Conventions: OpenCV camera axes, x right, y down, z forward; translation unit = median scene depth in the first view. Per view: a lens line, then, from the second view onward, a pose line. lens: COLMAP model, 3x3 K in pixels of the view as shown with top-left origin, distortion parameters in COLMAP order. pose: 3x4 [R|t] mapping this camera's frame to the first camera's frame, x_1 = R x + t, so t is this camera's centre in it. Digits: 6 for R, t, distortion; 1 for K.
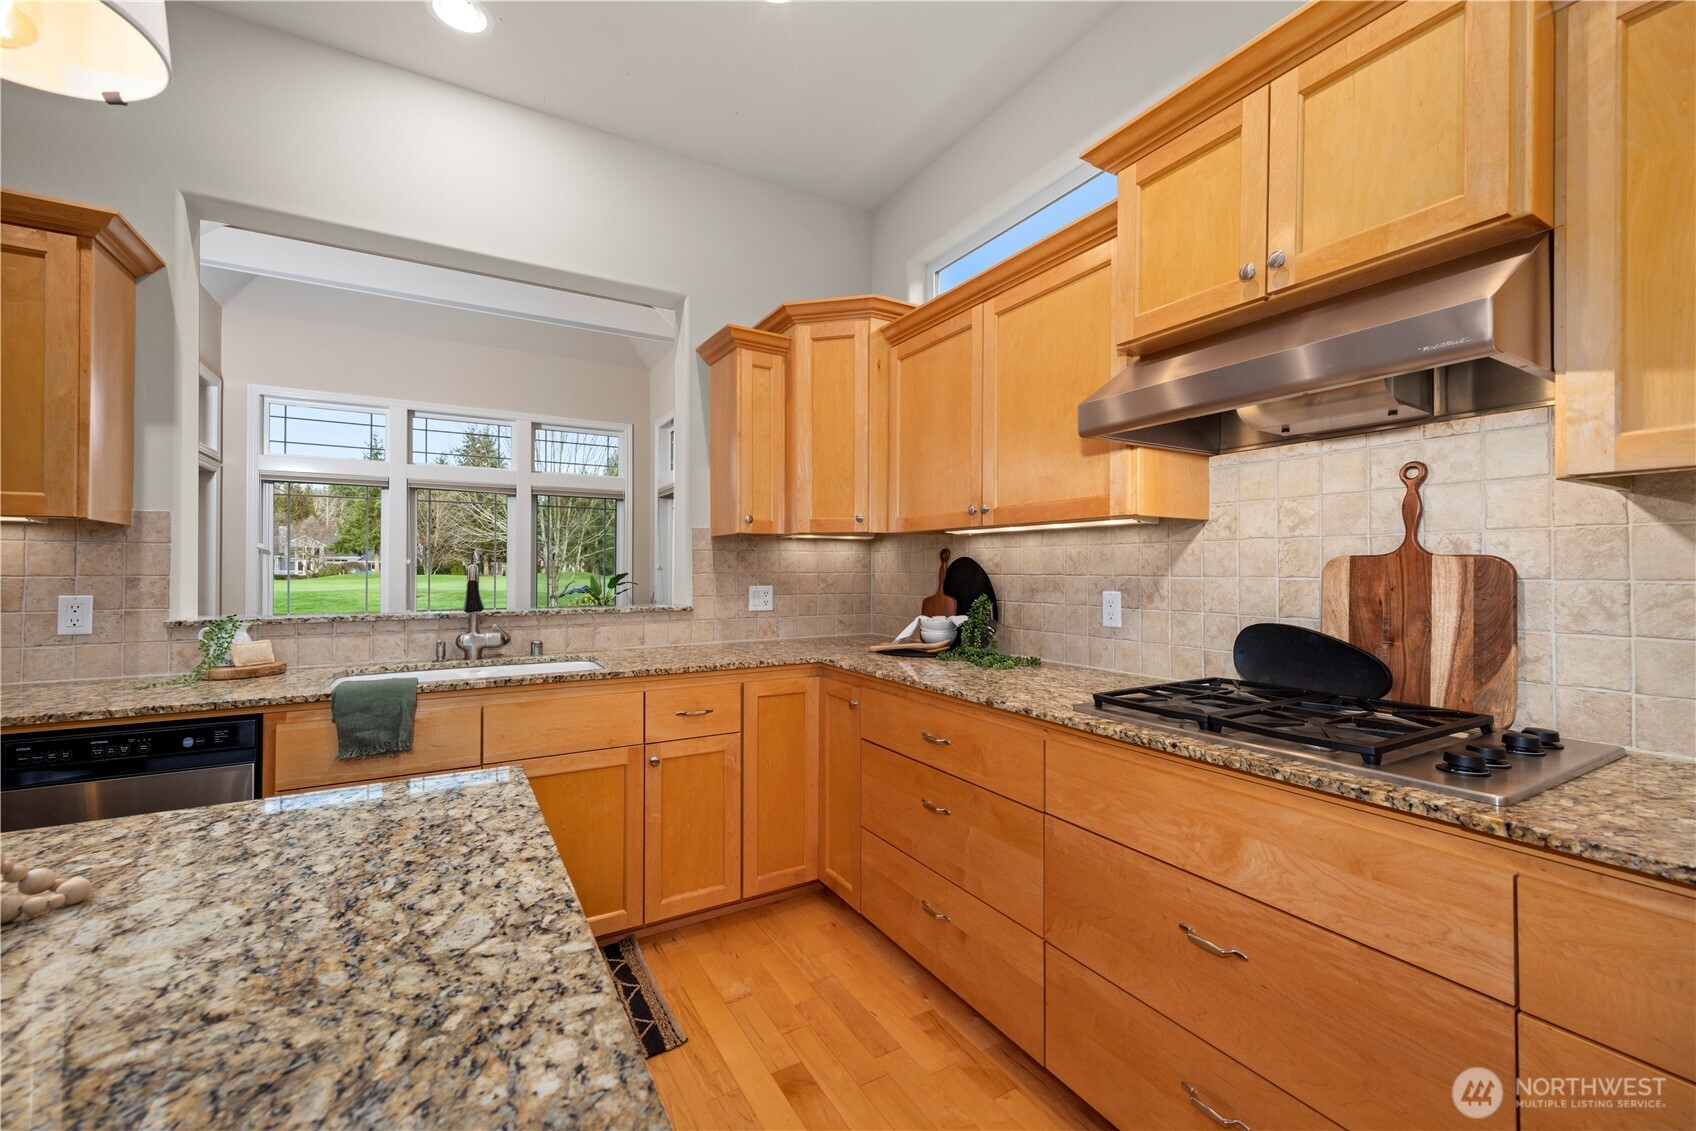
lens RADIAL K [[696.5, 0, 857.7], [0, 696.5, 564.5], [0, 0, 1]] dist [0.009016, -0.000280]
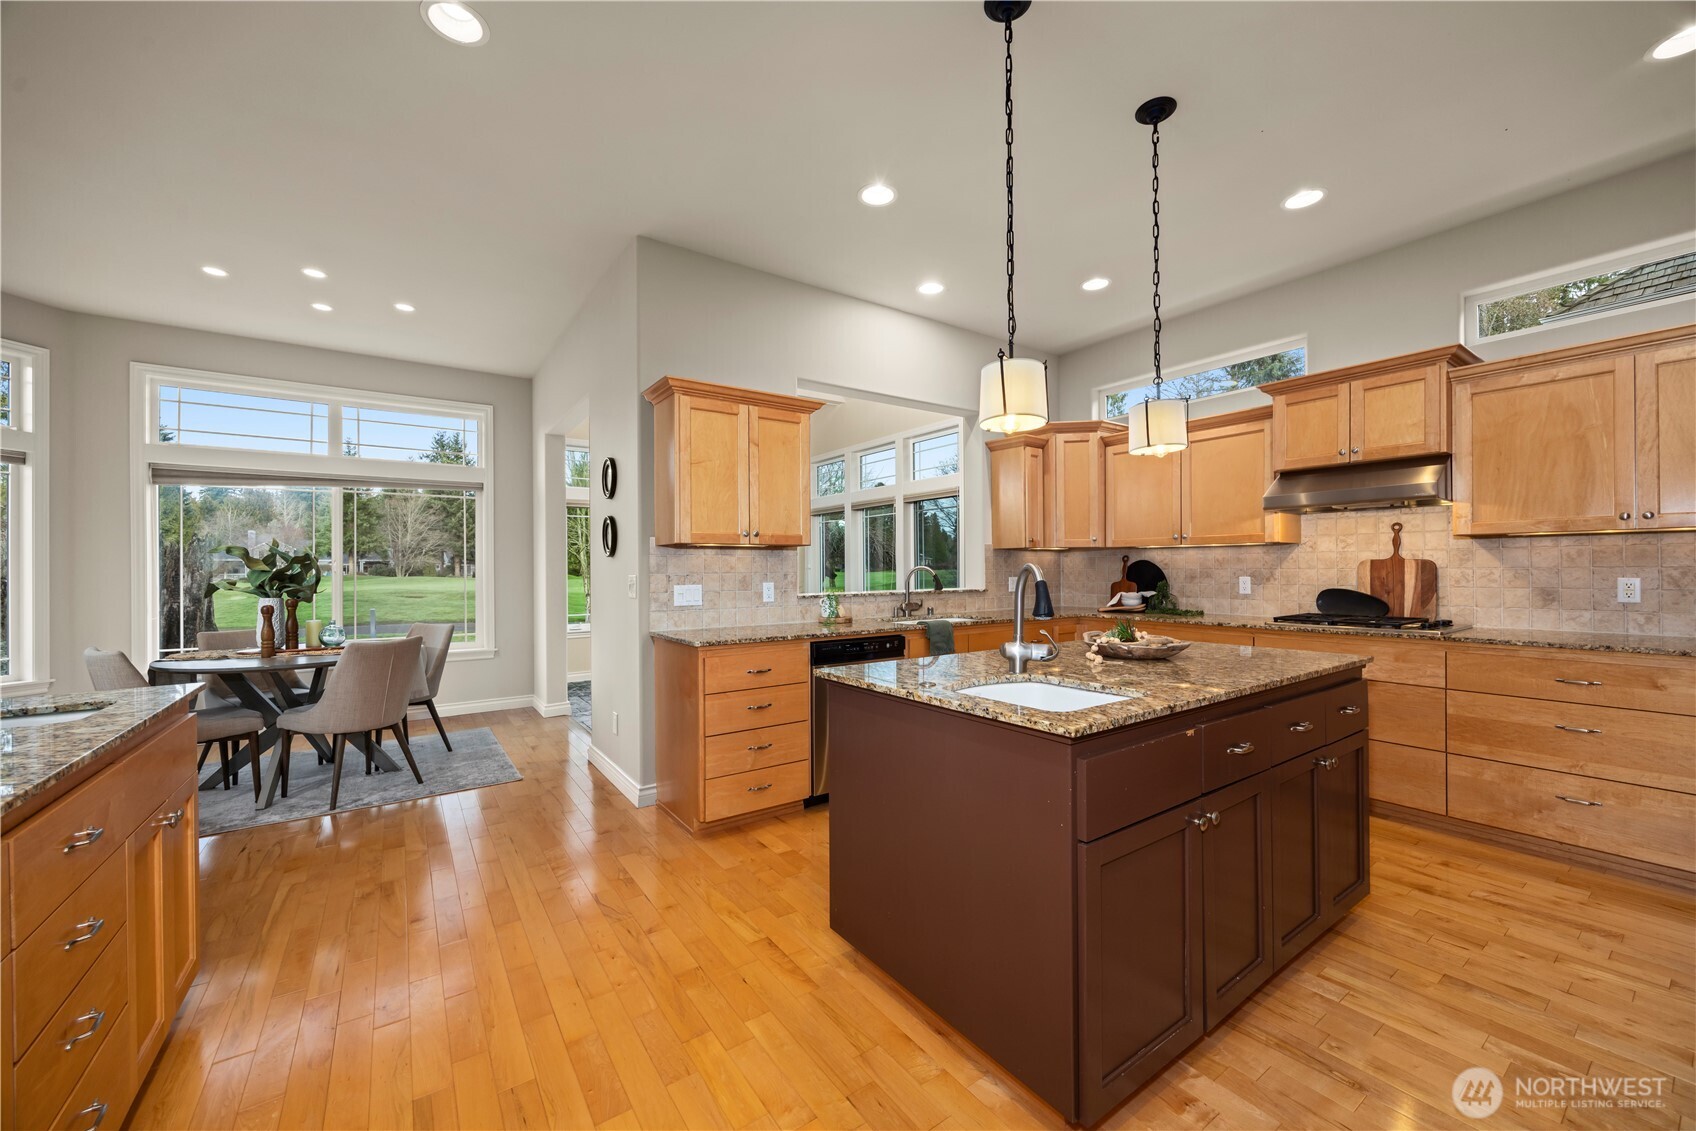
lens RADIAL K [[667.7, 0, 855.2], [0, 667.7, 566.0], [0, 0, 1]] dist [0.003751, 0.000262]
pose [[0.996349, -0.007700, 0.085025, -1.225140], [0.007347, 0.999963, 0.004465, -0.013361], [-0.085056, -0.003824, 0.996369, -1.119106]]
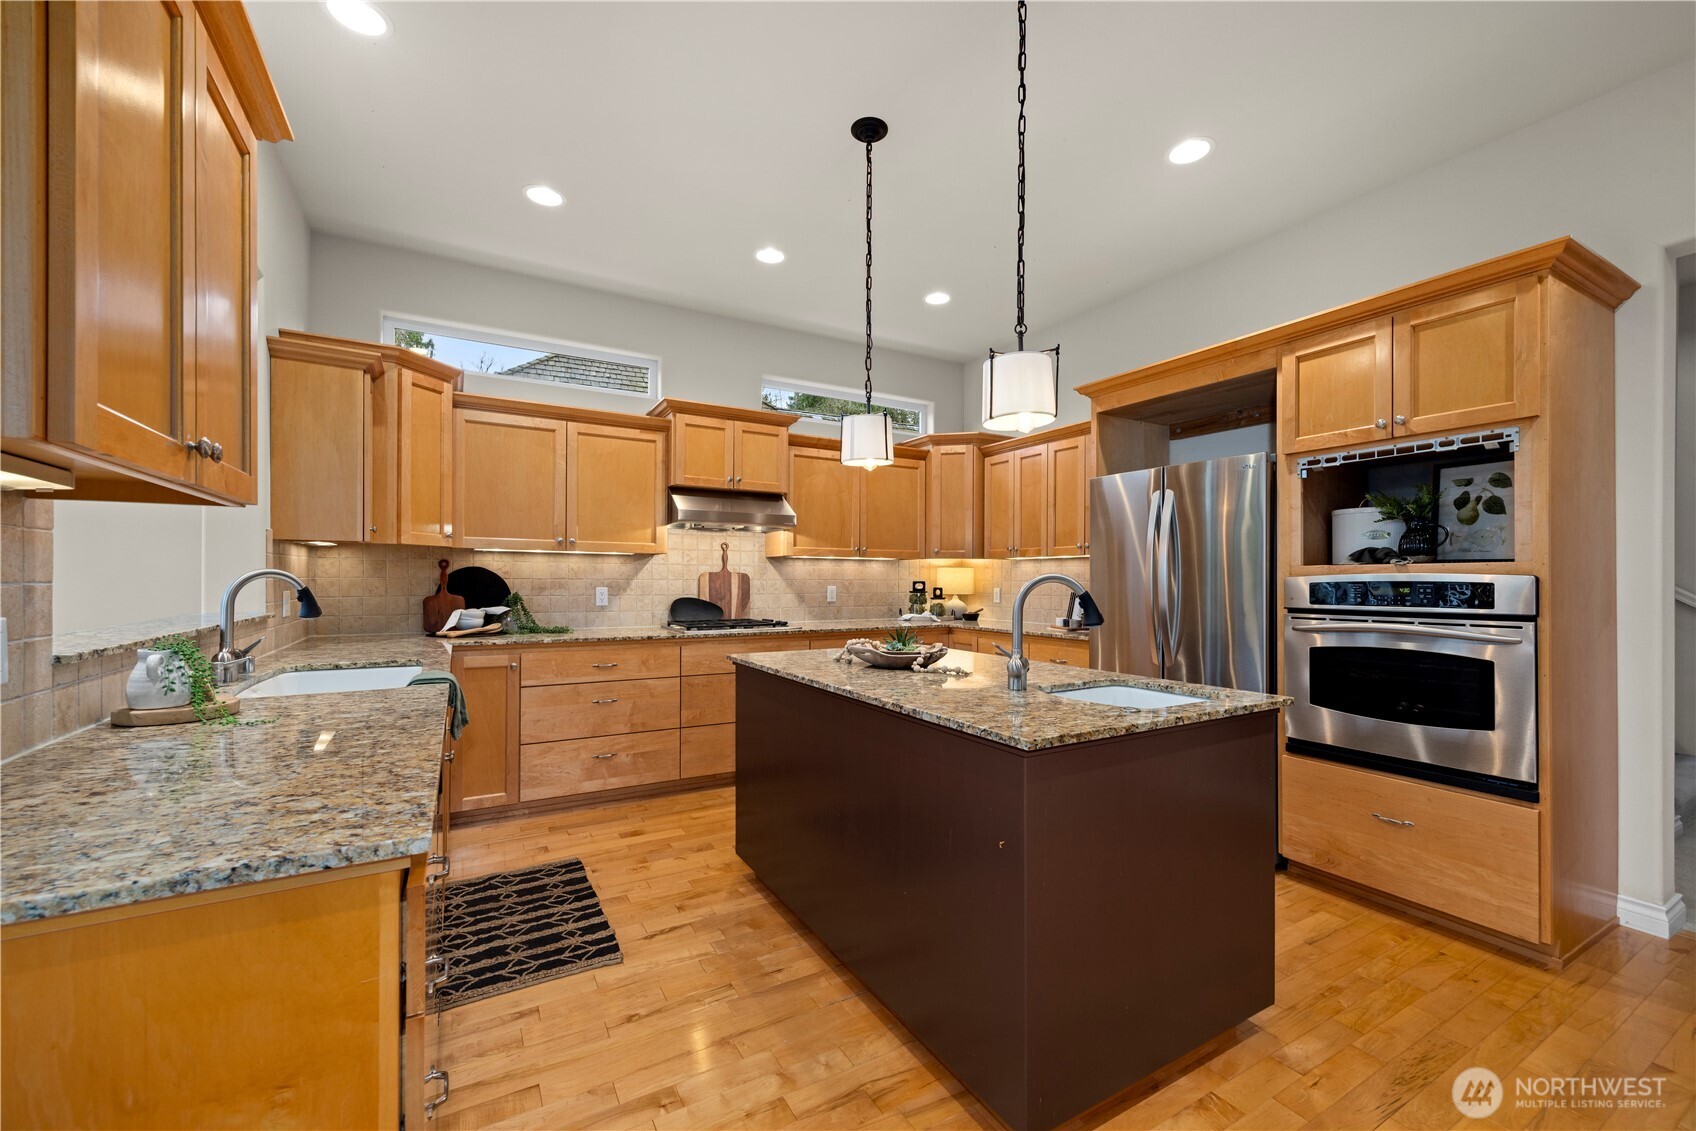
lens RADIAL K [[667.7, 0, 849.1], [0, 667.7, 578.0], [0, 0, 1]] dist [0.003751, 0.000262]
pose [[-0.008002, 0.000149, 0.999968, -1.980996], [-0.012731, 0.999919, -0.000251, 0.004683], [-0.999887, -0.012732, -0.007999, 0.410135]]
